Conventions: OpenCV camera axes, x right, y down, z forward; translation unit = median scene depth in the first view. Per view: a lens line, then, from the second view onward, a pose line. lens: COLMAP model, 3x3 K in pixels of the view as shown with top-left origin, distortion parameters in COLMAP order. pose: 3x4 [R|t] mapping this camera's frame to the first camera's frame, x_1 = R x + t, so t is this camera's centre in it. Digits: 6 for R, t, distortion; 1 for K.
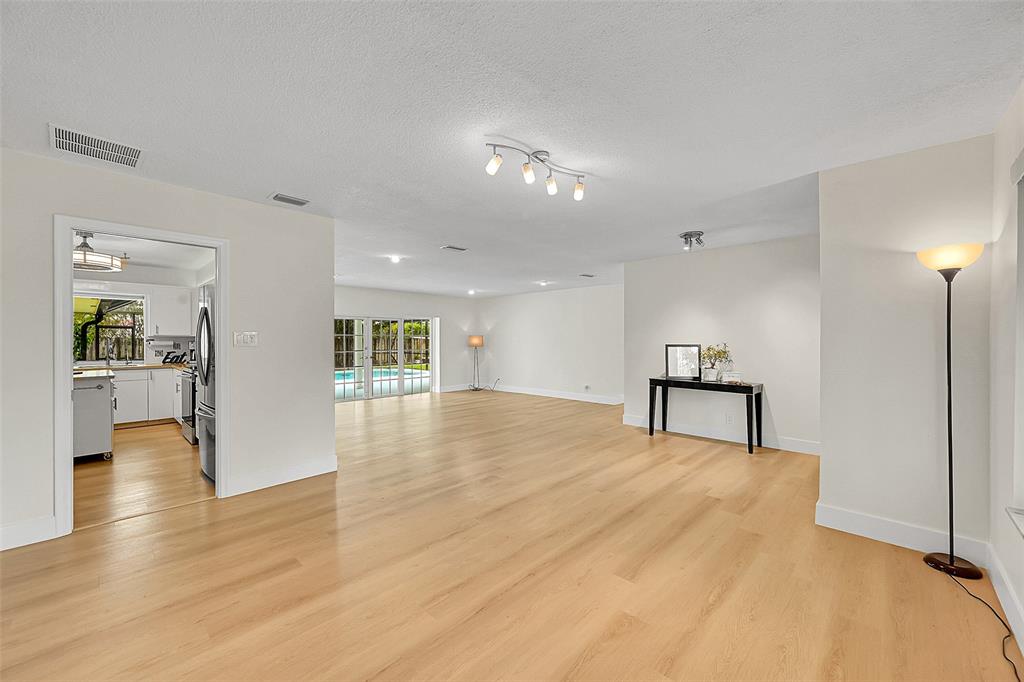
lens RADIAL K [[404.8, 0, 509.3], [0, 404.8, 340.1], [0, 0, 1]] dist [0.000424, 0.000104]
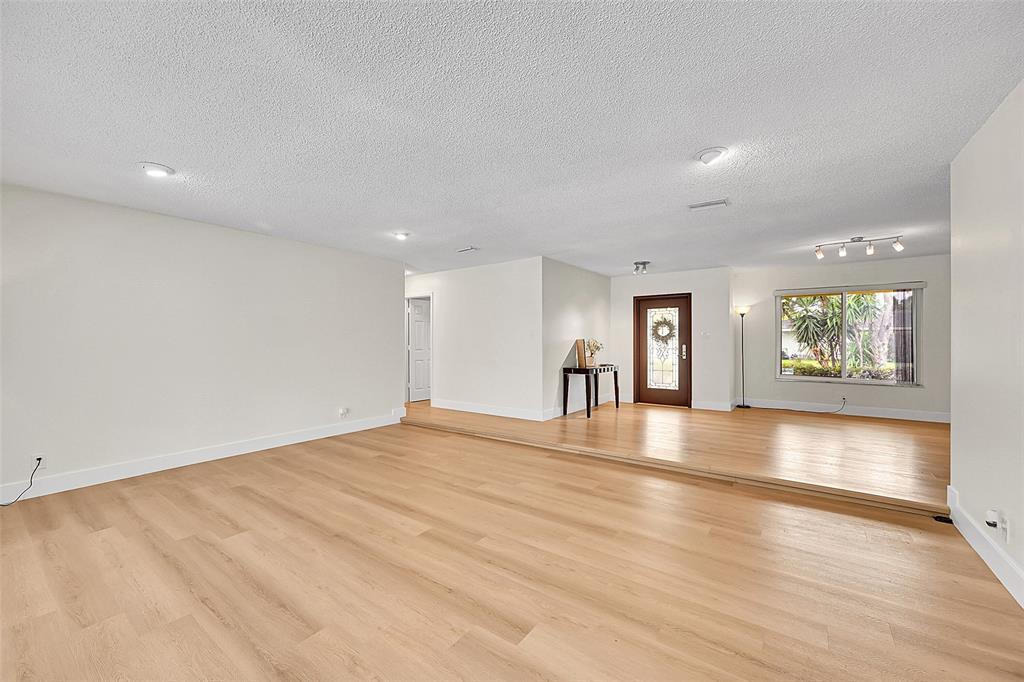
lens RADIAL K [[404.8, 0, 512.0], [0, 404.8, 339.9], [0, 0, 1]] dist [0.000424, 0.000104]
pose [[-0.135978, -0.002020, 0.990710, -0.389635], [-0.001254, 0.999997, 0.001867, 0.005931], [-0.990711, -0.000989, -0.135981, 0.697616]]
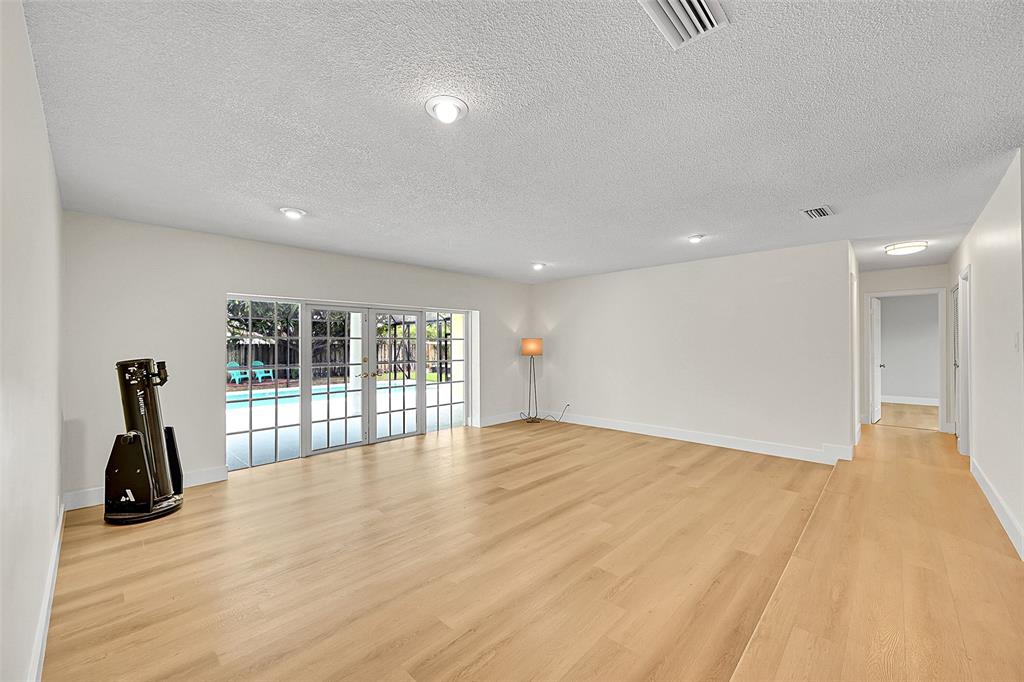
lens RADIAL K [[404.8, 0, 514.4], [0, 404.8, 343.5], [0, 0, 1]] dist [0.000424, 0.000104]
pose [[0.999967, -0.003650, 0.007315, -0.120407], [0.003673, 0.999988, -0.003159, -0.001110], [-0.007304, 0.003186, 0.999968, 0.351426]]
